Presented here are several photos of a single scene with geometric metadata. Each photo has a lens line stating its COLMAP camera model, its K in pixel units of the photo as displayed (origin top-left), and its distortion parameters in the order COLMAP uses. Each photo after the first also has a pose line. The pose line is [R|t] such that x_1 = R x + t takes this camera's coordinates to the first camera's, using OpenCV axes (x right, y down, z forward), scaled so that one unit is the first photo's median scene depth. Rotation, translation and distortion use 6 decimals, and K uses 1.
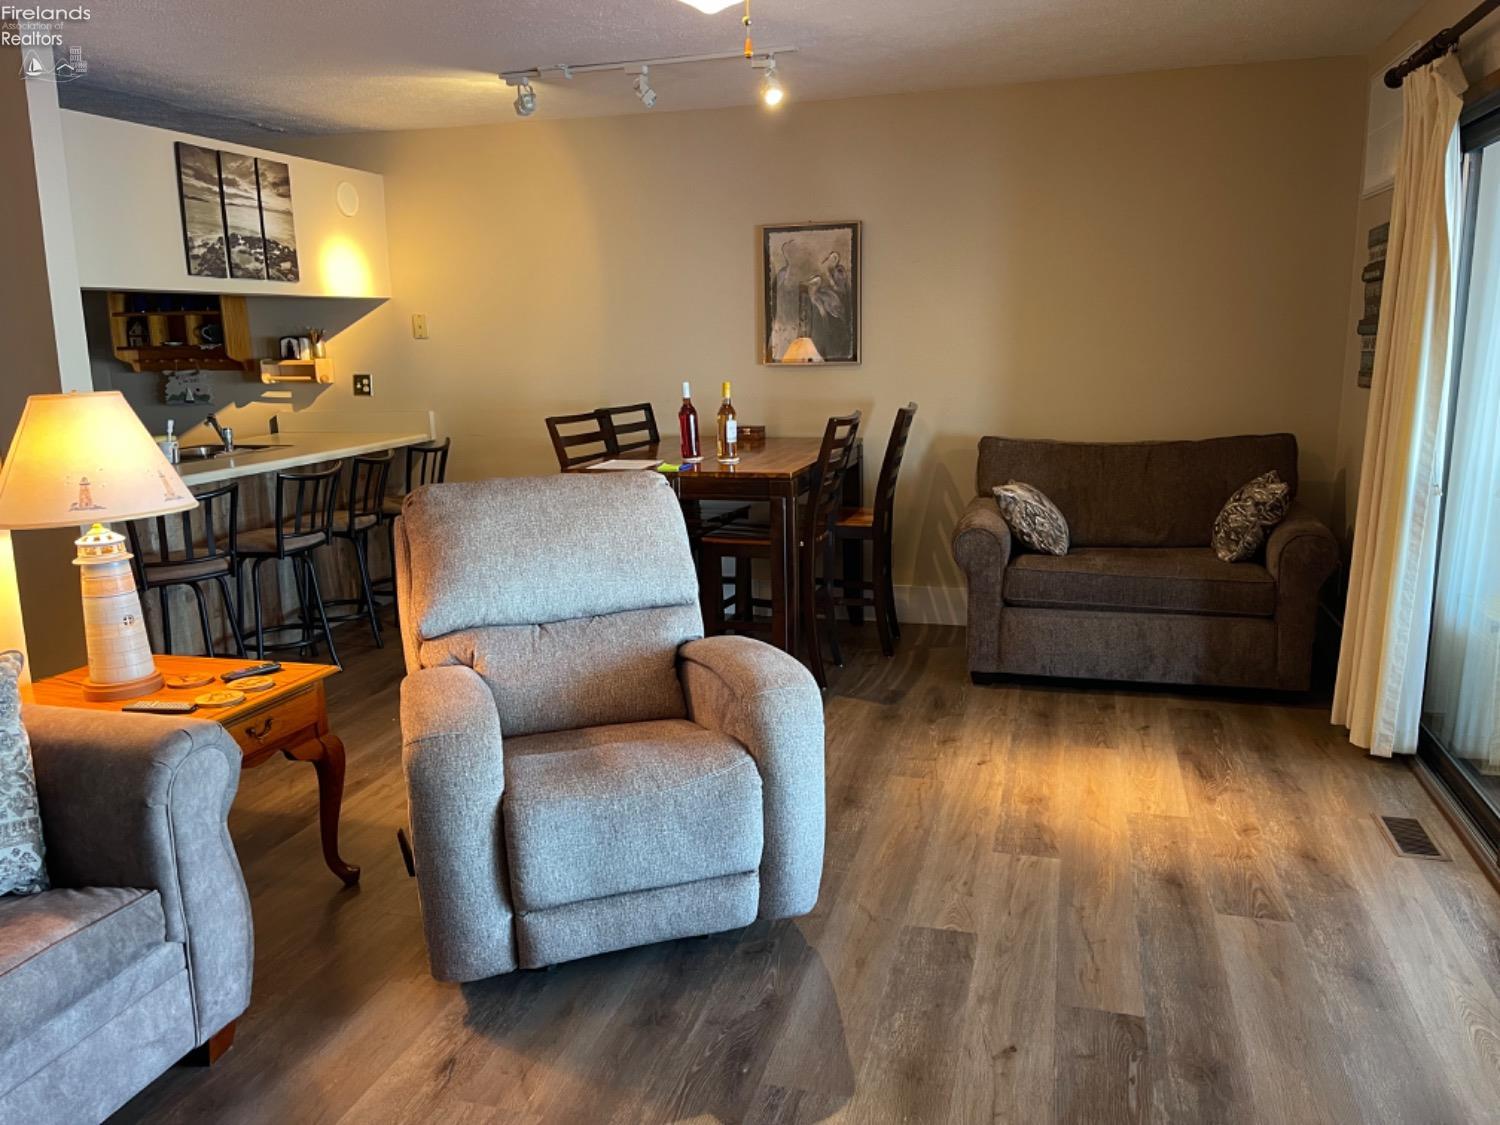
lens RADIAL K [[1133.6, 0, 764.3], [0, 1133.6, 562.2], [0, 0, 1]] dist [0.054774, -0.042410]
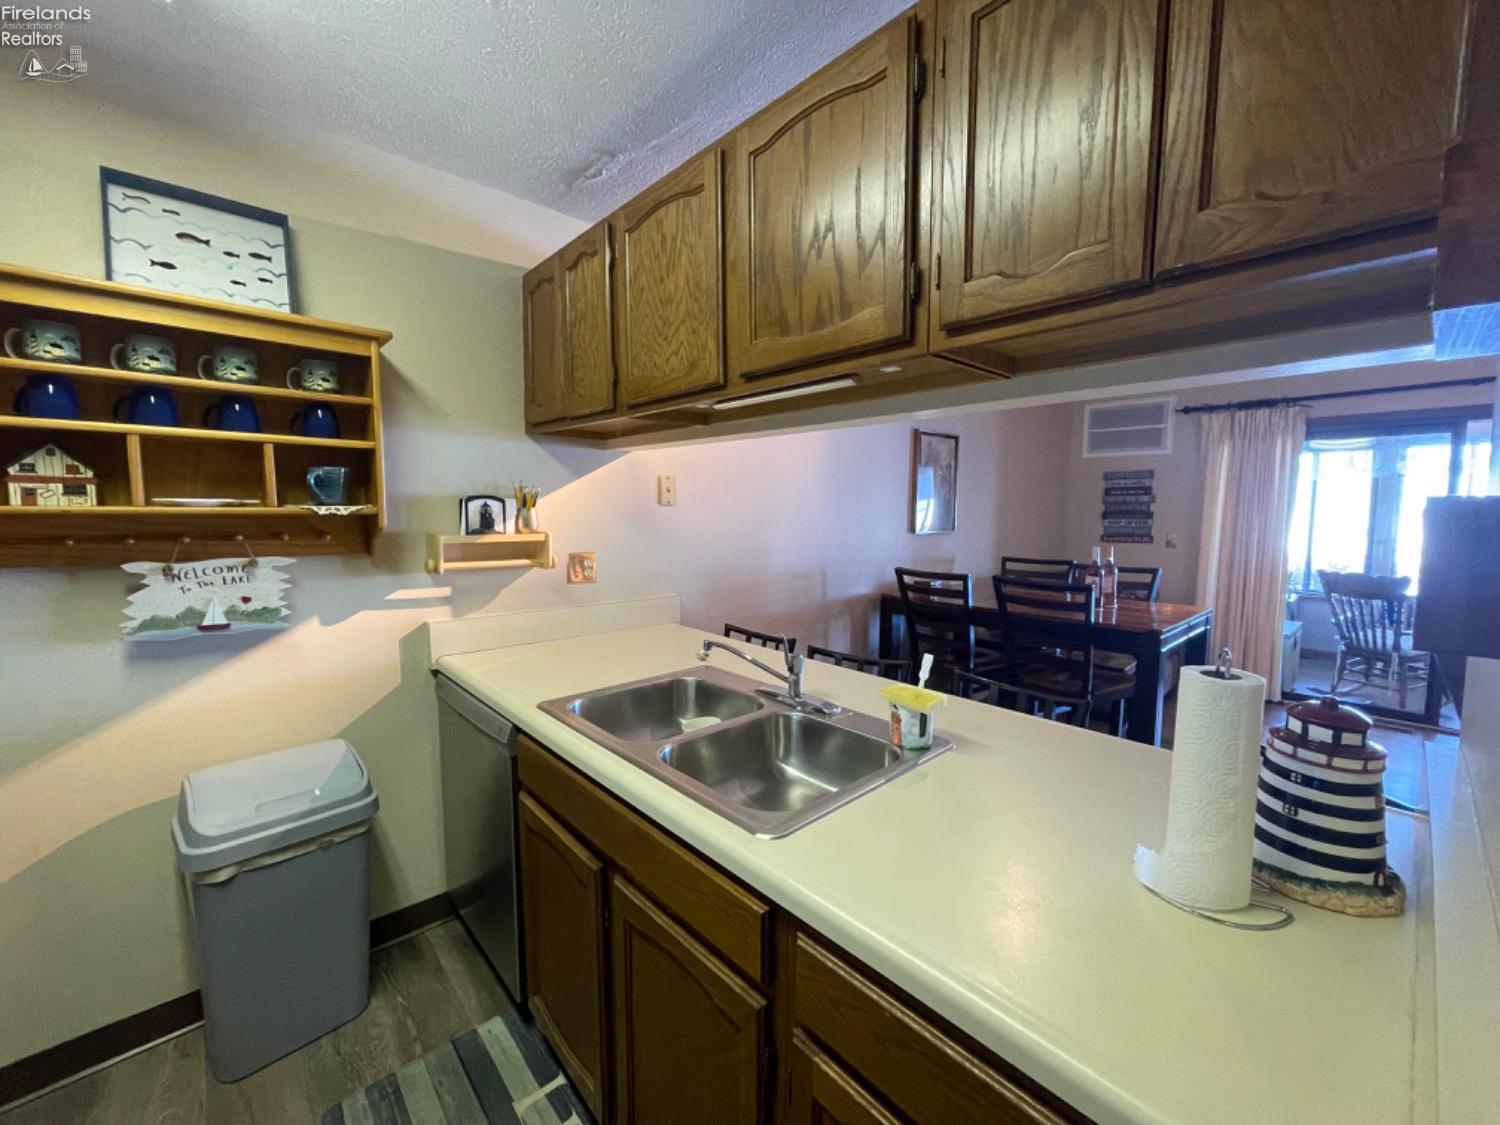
lens RADIAL K [[600.8, 0, 751.8], [0, 600.8, 565.3], [0, 0, 1]] dist [0.010337, 0.000059]
pose [[0.528950, -0.053255, 0.846981, -0.765229], [0.153388, 0.987591, -0.033697, -0.159204], [-0.834676, 0.147741, 0.530555, 0.887317]]
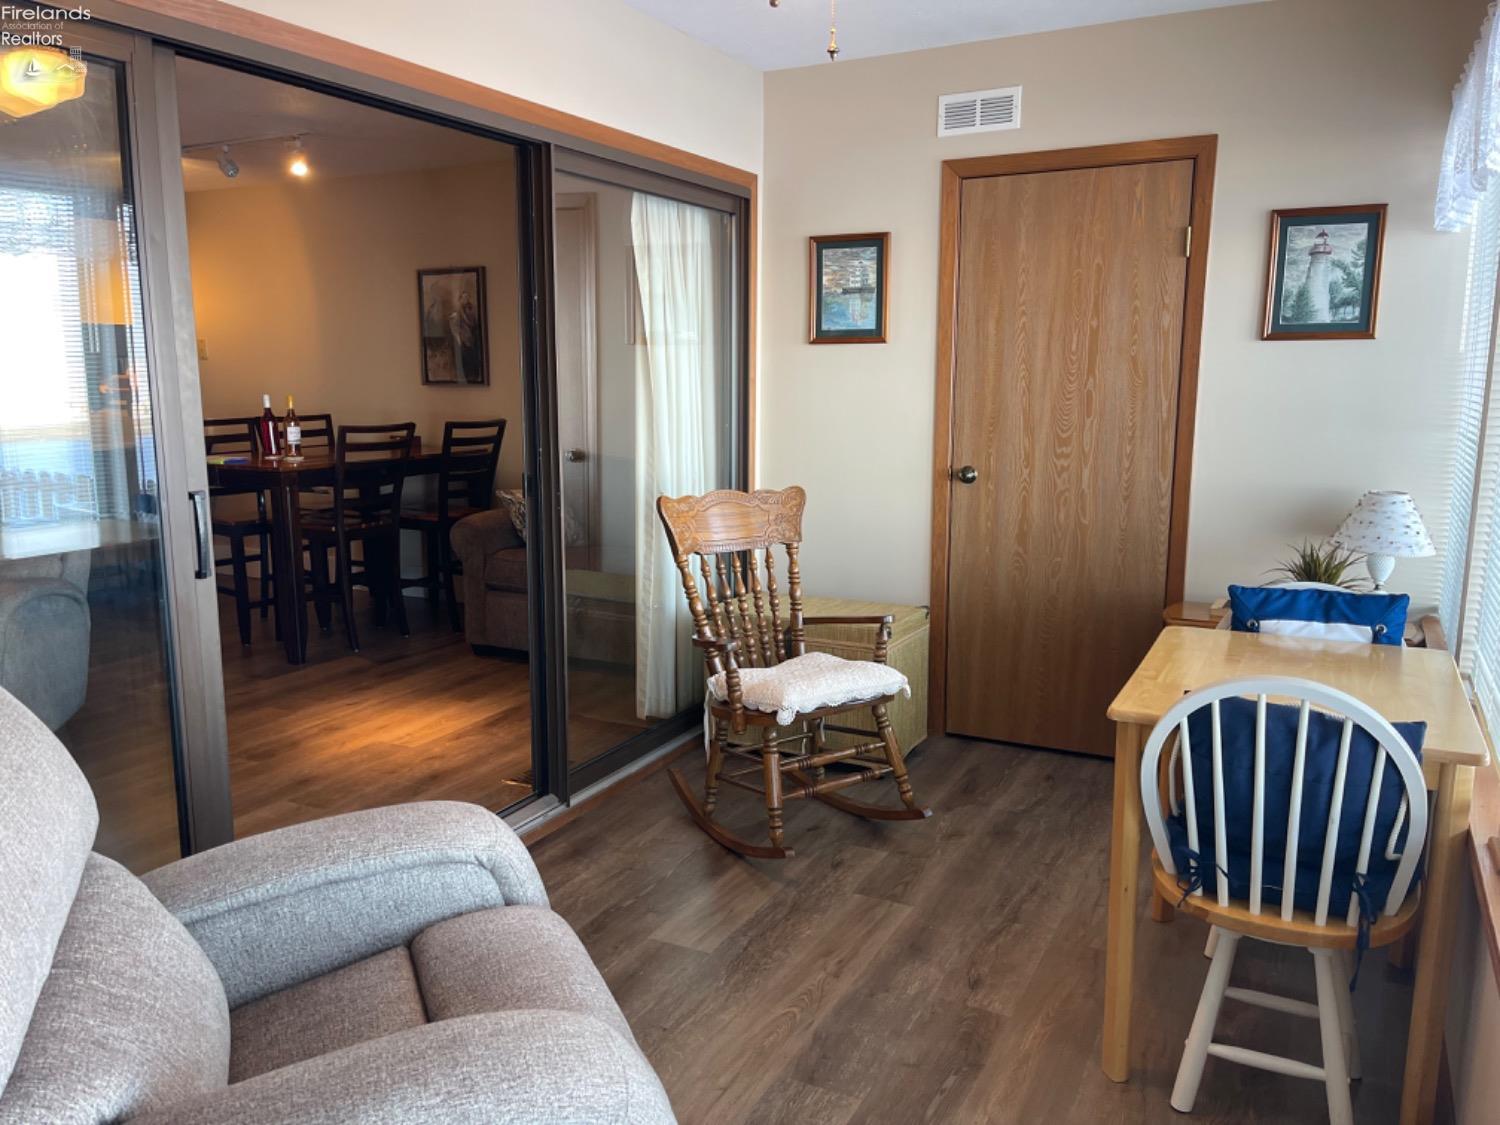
lens RADIAL K [[1133.6, 0, 759.4], [0, 1133.6, 561.4], [0, 0, 1]] dist [0.054774, -0.042410]
pose [[0.979271, 0.051561, -0.195884, 0.653996], [-0.056996, 0.998127, -0.022206, 0.017833], [0.194372, 0.032910, 0.980376, -0.103339]]
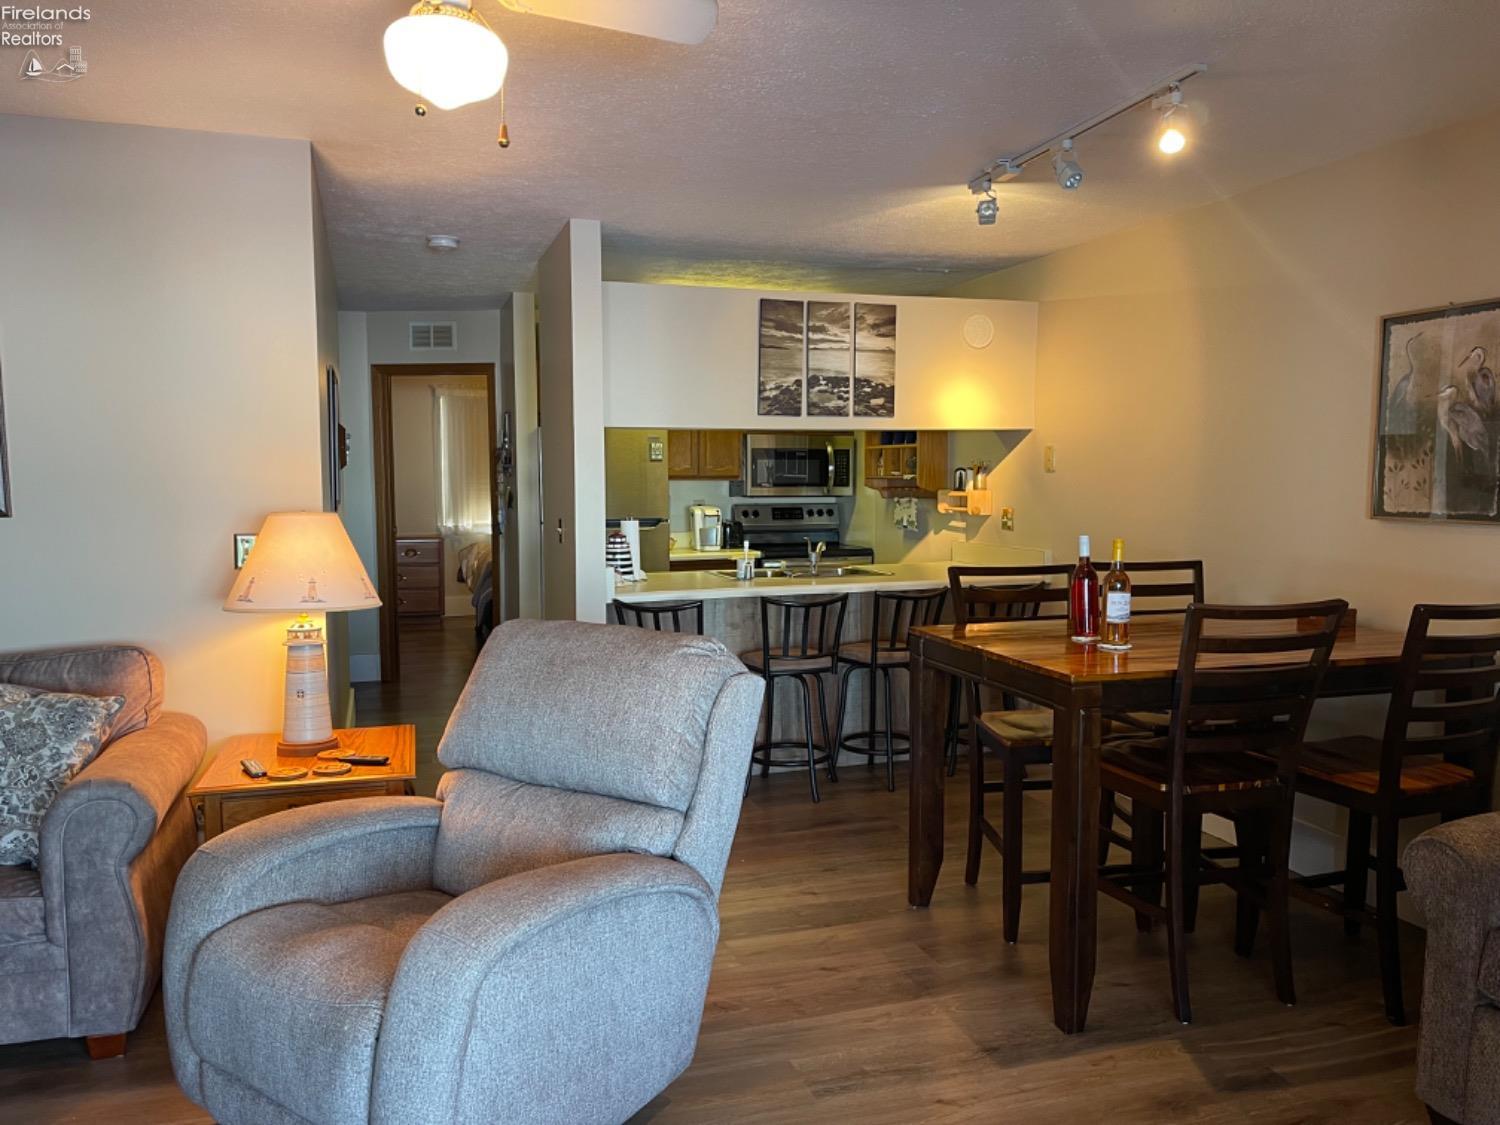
lens RADIAL K [[1133.6, 0, 753.7], [0, 1133.6, 570.3], [0, 0, 1]] dist [0.054774, -0.042410]
pose [[0.558282, 0.091451, -0.824596, 0.396555], [-0.173558, 0.984789, -0.008287, -0.084758], [0.811295, 0.147742, 0.565662, 0.367910]]
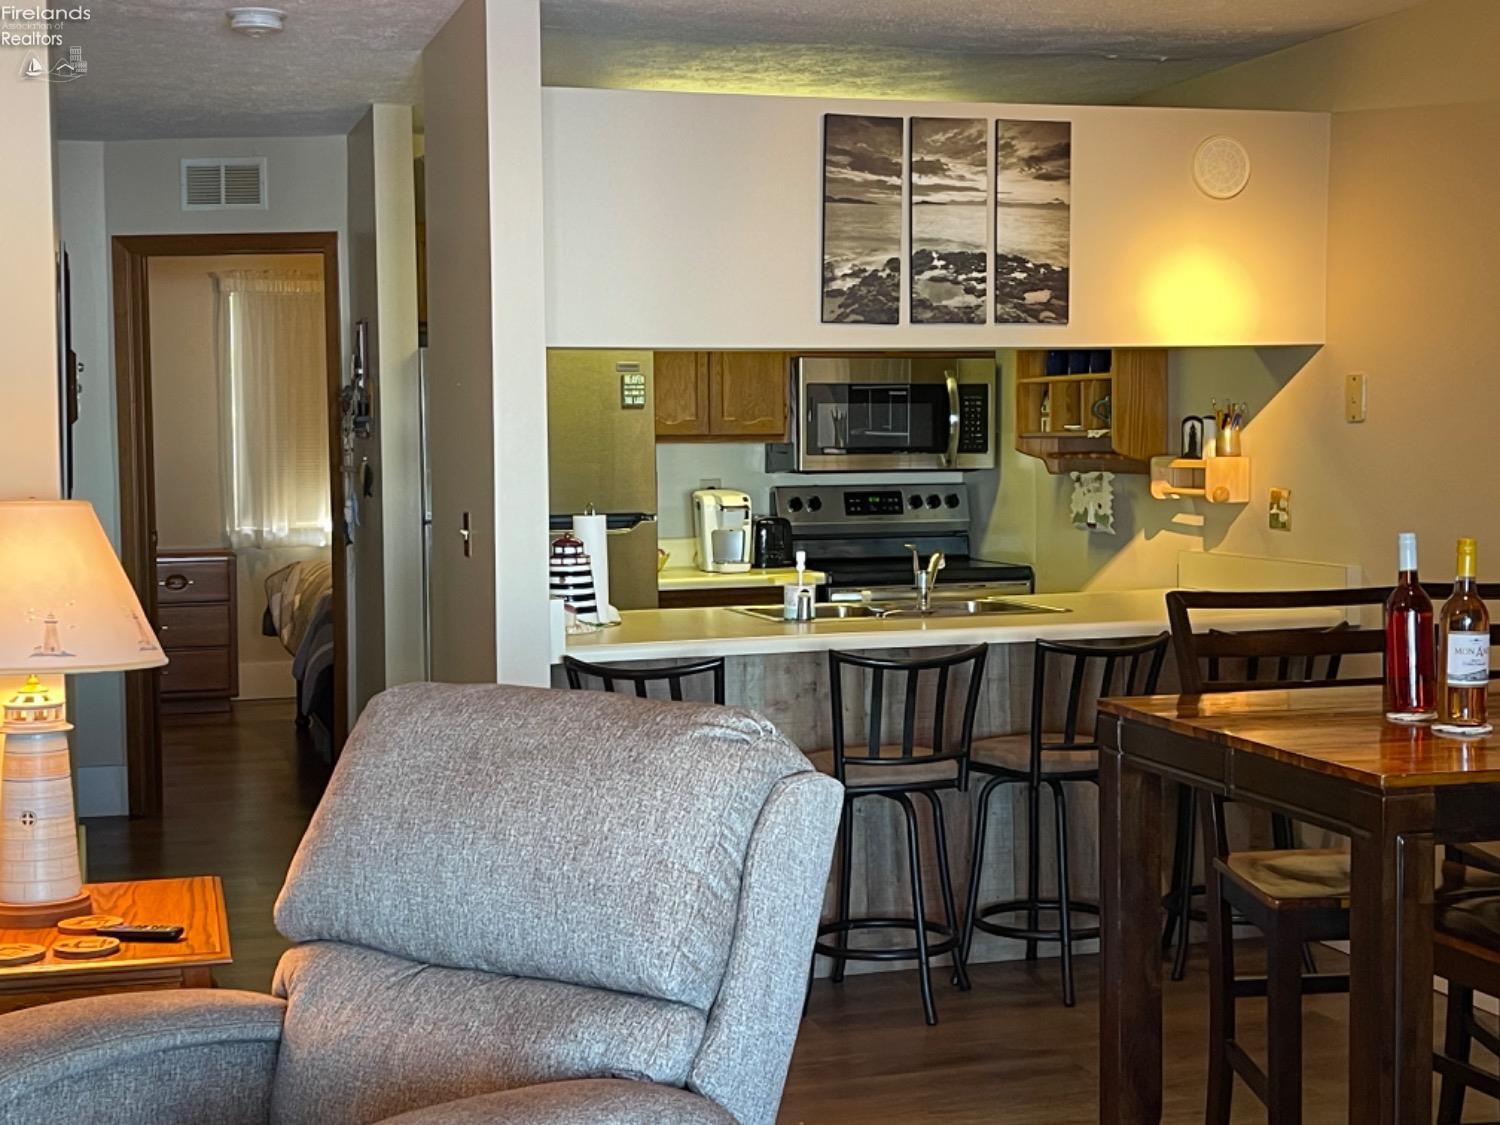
lens RADIAL K [[2174.2, 0, 753.6], [0, 2174.2, 575.9], [0, 0, 1]] dist [0.062566, 0.000000]
pose [[0.539194, 0.072567, -0.839049, 0.444158], [-0.168846, 0.985367, -0.023283, -0.076562], [0.825082, 0.154224, 0.543557, 0.330455]]
